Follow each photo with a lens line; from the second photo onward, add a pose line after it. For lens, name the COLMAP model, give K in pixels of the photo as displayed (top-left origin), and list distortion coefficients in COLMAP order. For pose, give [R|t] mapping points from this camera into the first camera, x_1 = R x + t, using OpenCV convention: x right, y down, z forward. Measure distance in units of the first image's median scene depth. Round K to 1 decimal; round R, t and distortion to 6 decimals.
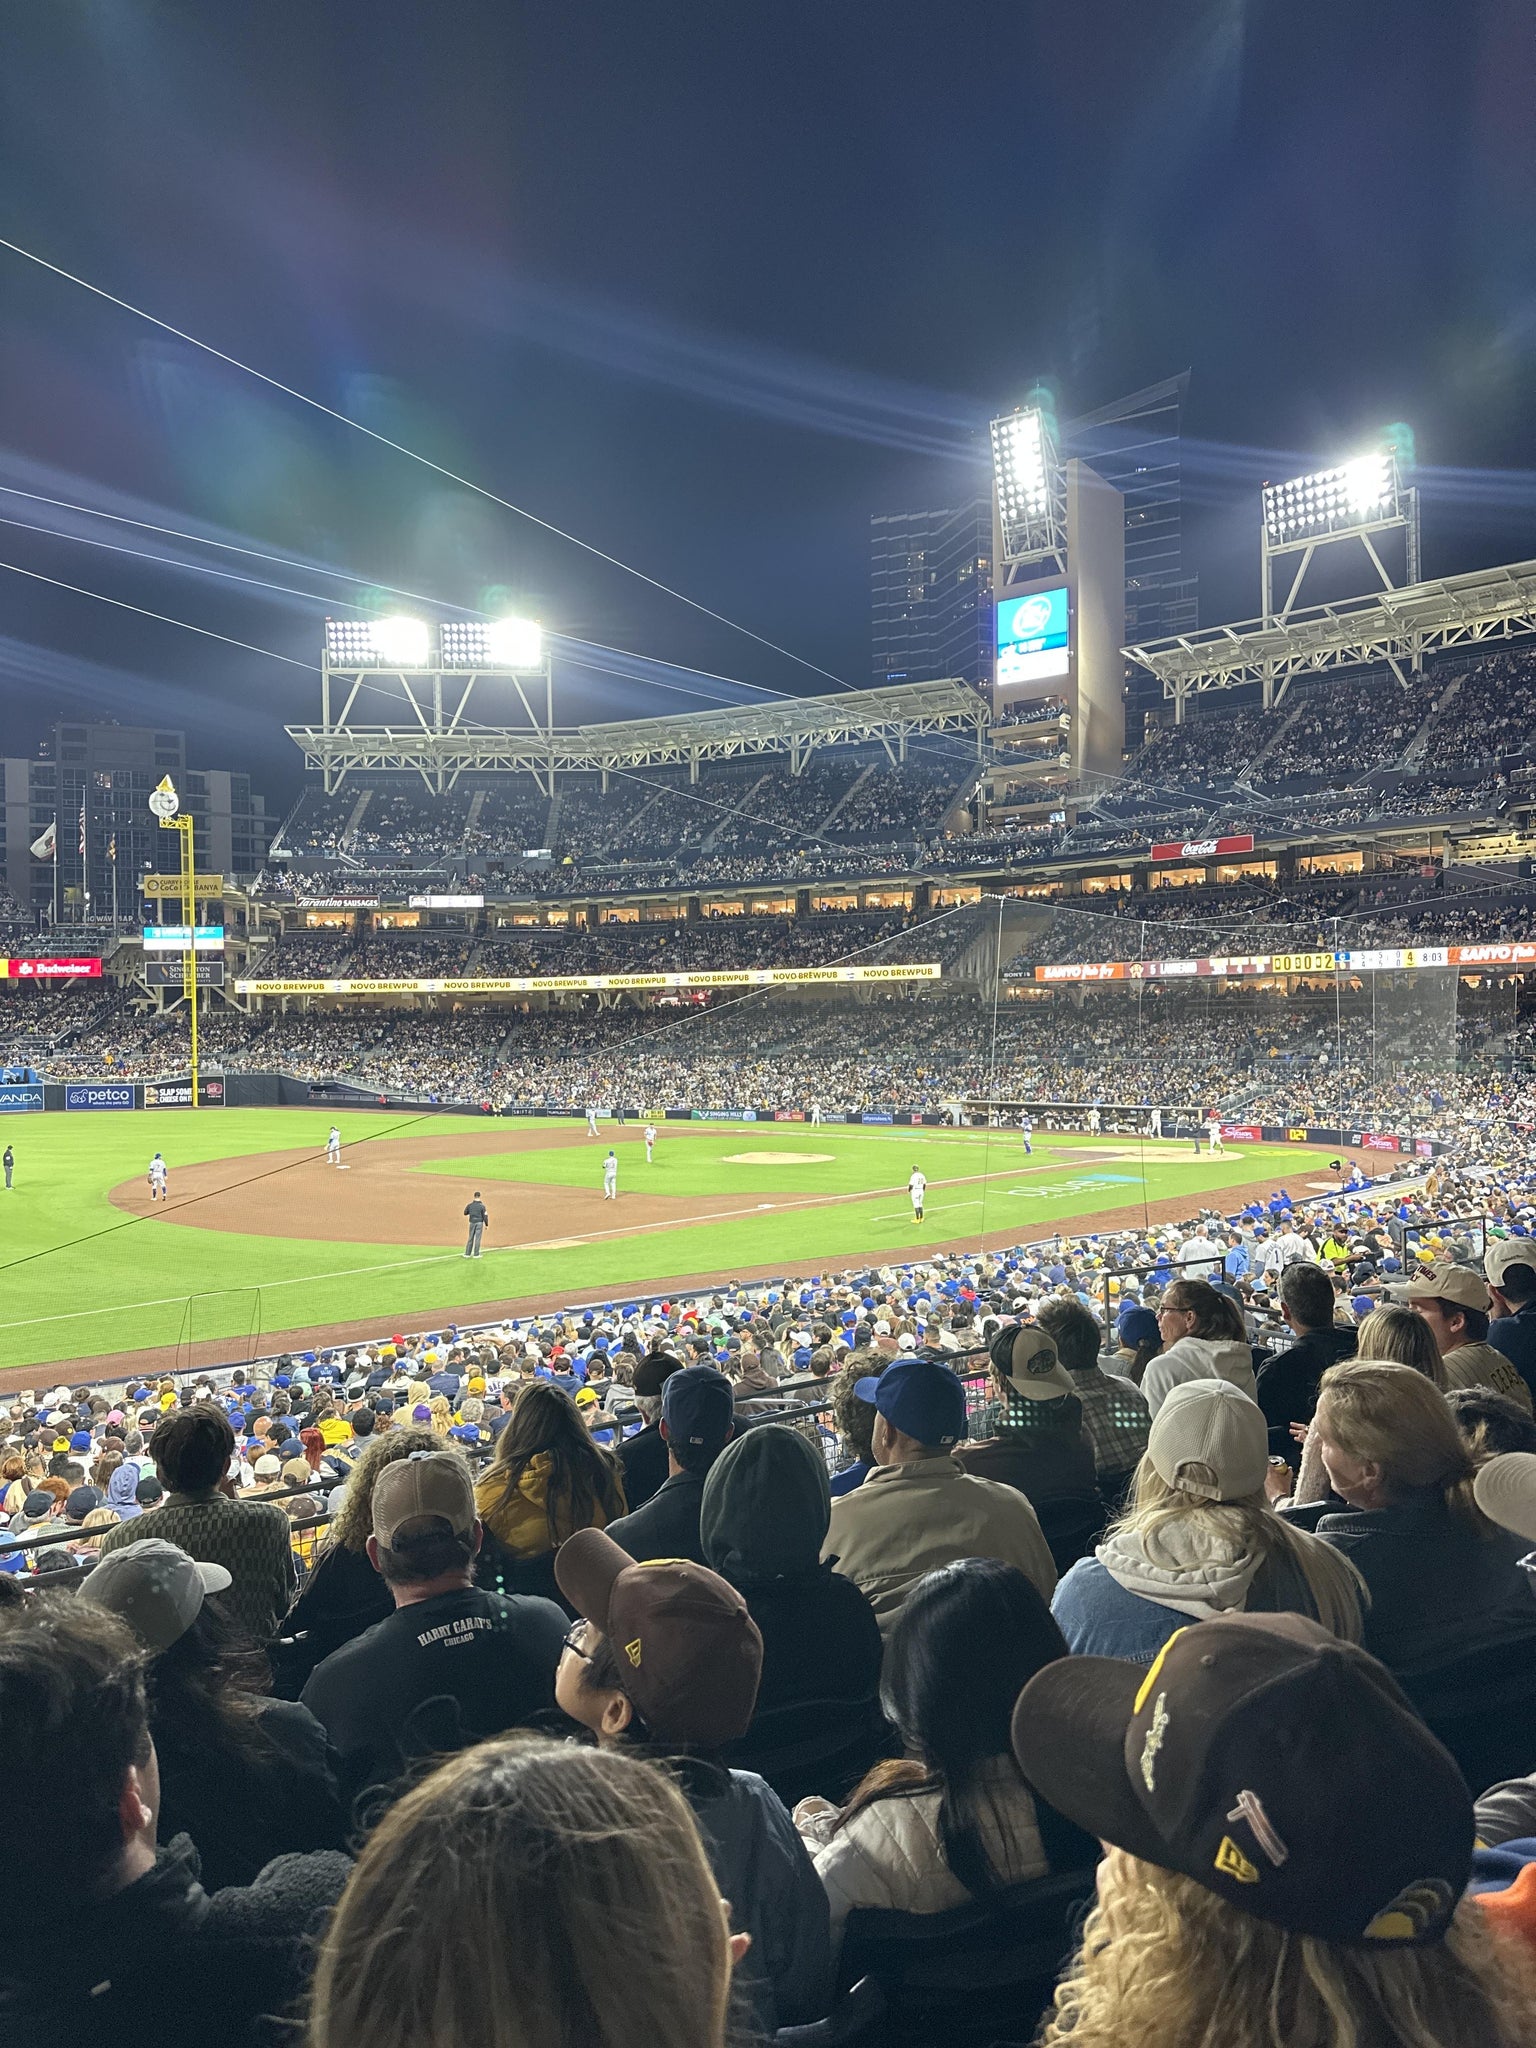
lens RADIAL K [[1402.2, 0, 768.0], [0, 1402.2, 1024.0], [0, 0, 1]] dist [0.188552, -0.412896]
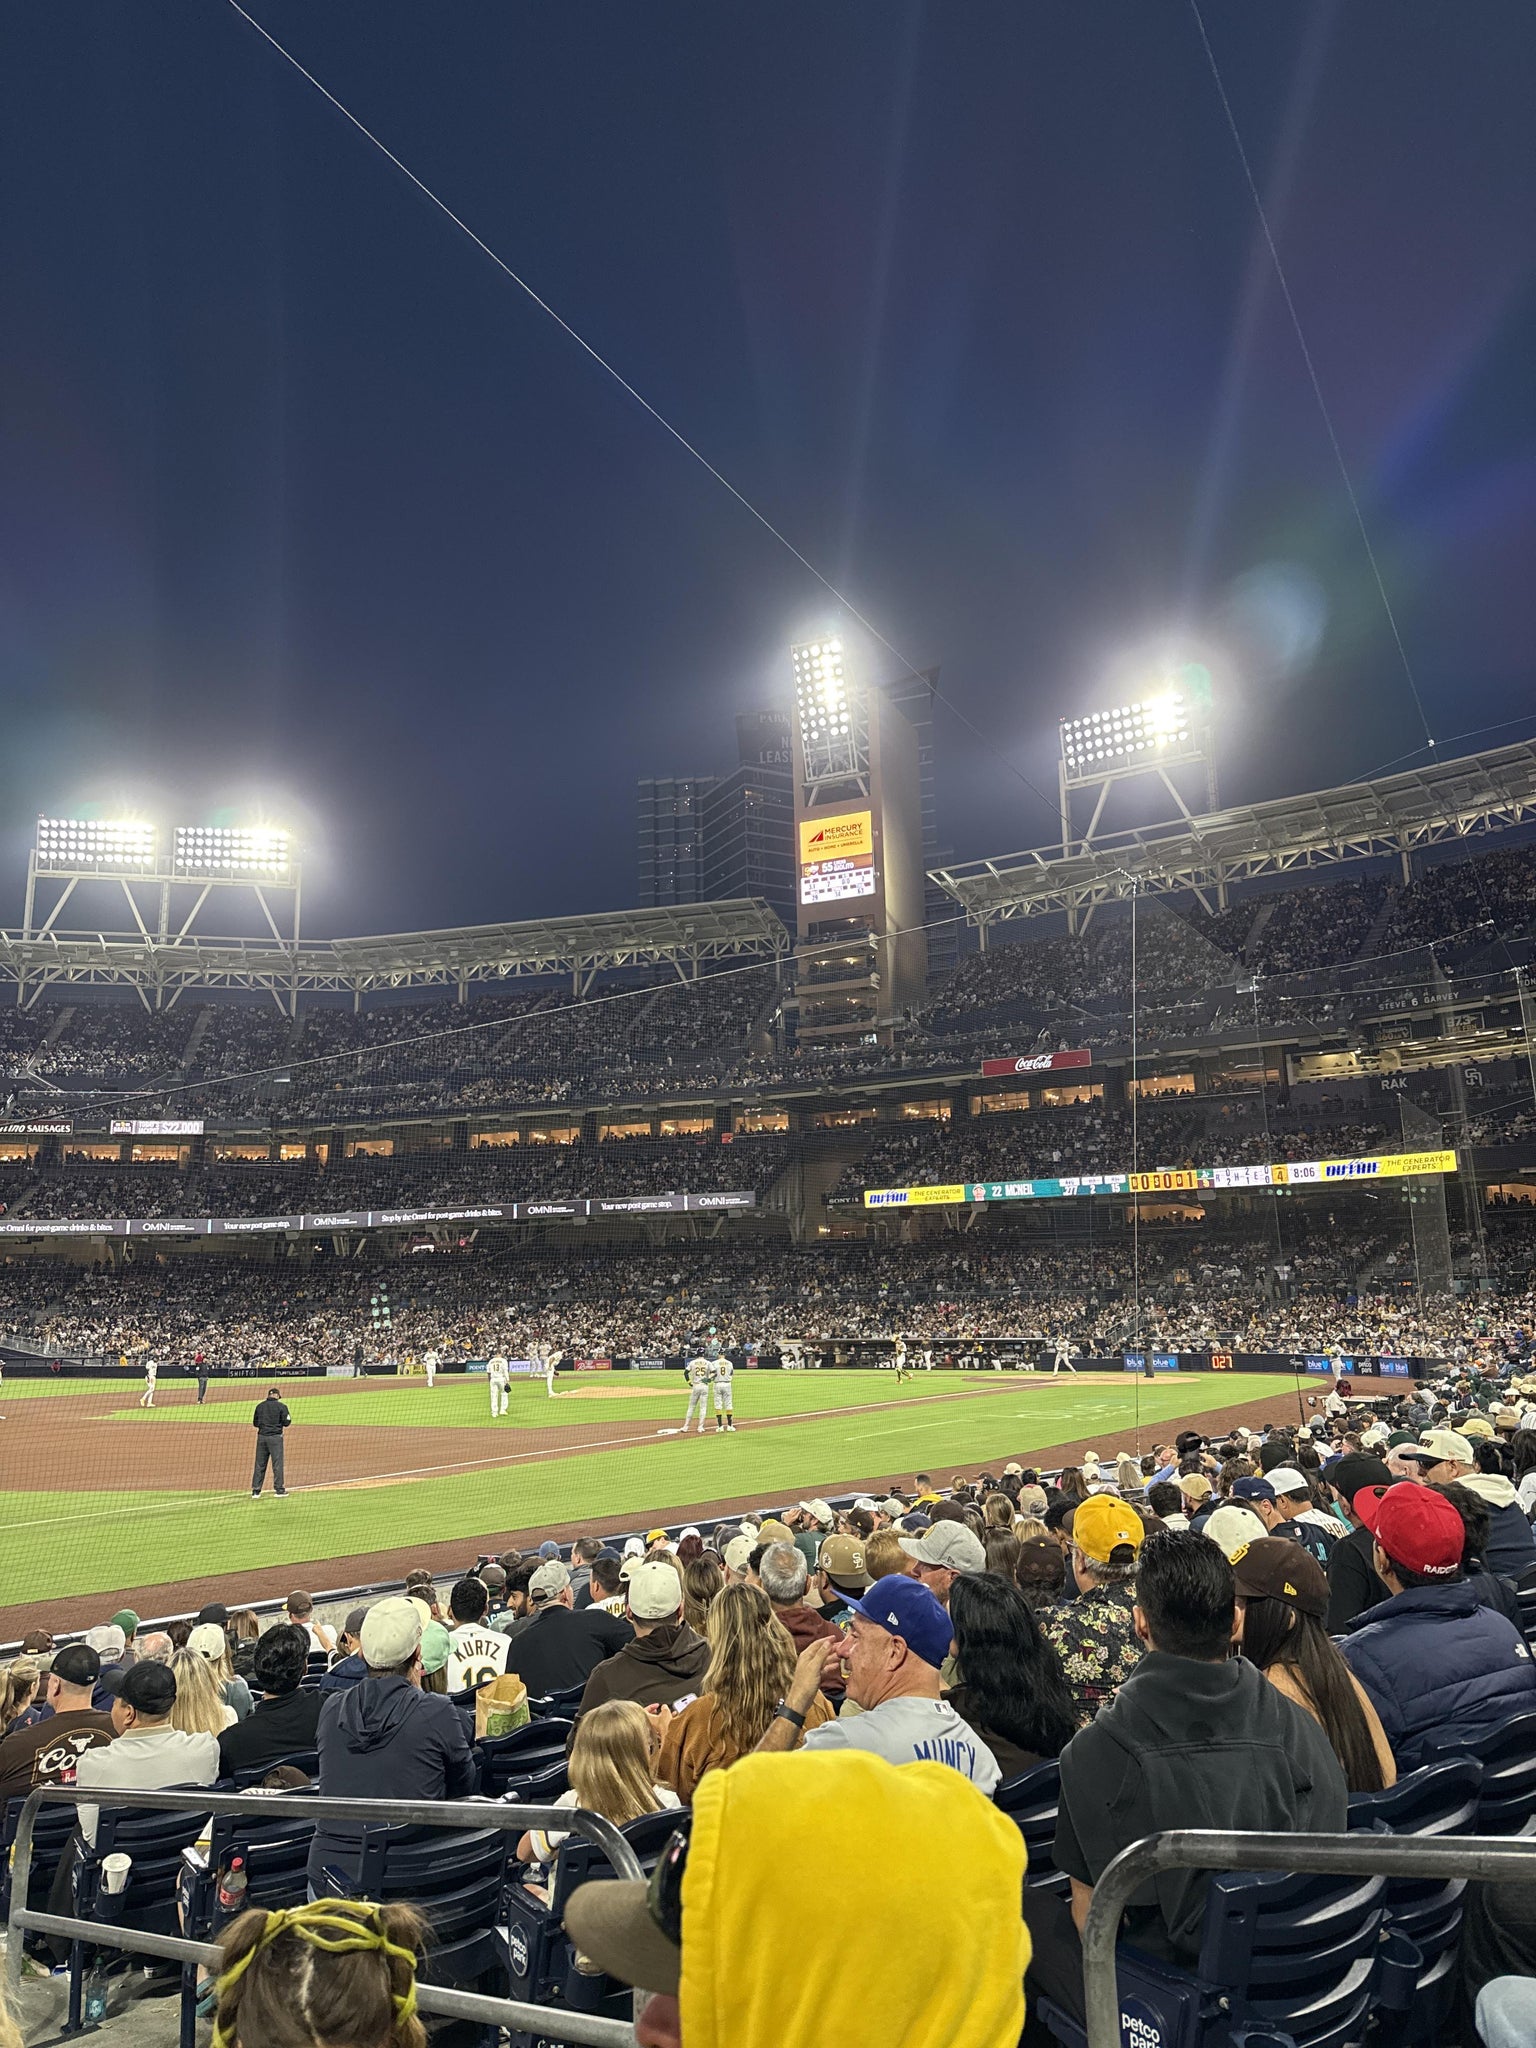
lens RADIAL K [[1402.2, 0, 768.0], [0, 1402.2, 1024.0], [0, 0, 1]] dist [0.188552, -0.412896]
pose [[0.982623, 0.028315, 0.183441, -0.030278], [0.008778, 0.980101, -0.198303, 0.026329], [-0.185405, 0.196468, 0.962822, 0.110318]]
